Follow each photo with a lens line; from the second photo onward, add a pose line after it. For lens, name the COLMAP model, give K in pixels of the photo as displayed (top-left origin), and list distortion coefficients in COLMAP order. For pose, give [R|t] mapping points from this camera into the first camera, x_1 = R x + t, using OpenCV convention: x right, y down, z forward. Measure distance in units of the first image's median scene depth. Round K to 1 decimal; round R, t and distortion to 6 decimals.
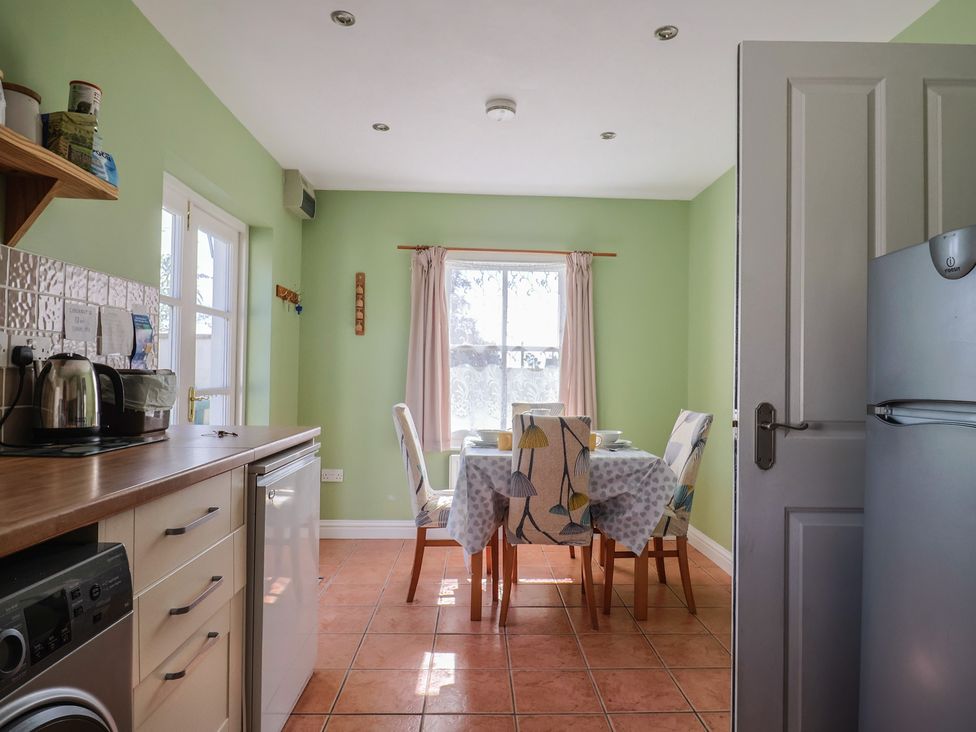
lens RADIAL K [[521.1, 0, 496.1], [0, 521.1, 368.1], [0, 0, 1]] dist [-0.000350, -0.012347]
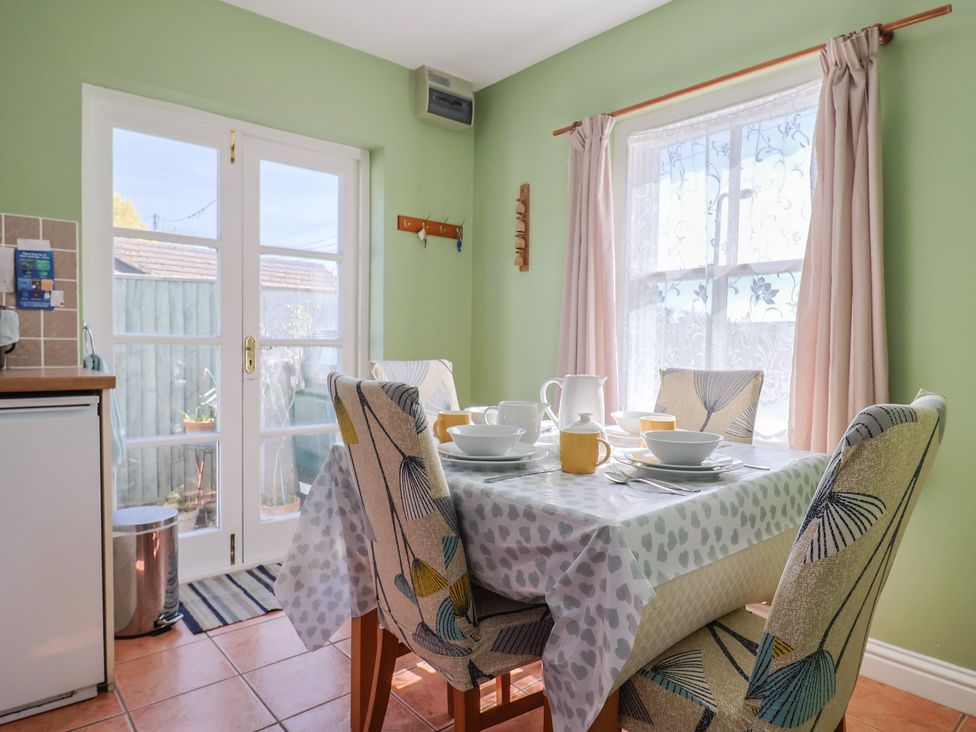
lens RADIAL K [[585.4, 0, 495.5], [0, 585.4, 368.6], [0, 0, 1]] dist [-0.005213, -0.005854]
pose [[0.675197, 0.028320, -0.737093, 0.529007], [0.008184, 0.998914, 0.045876, 0.057056], [0.737592, -0.037007, 0.674232, 0.696633]]
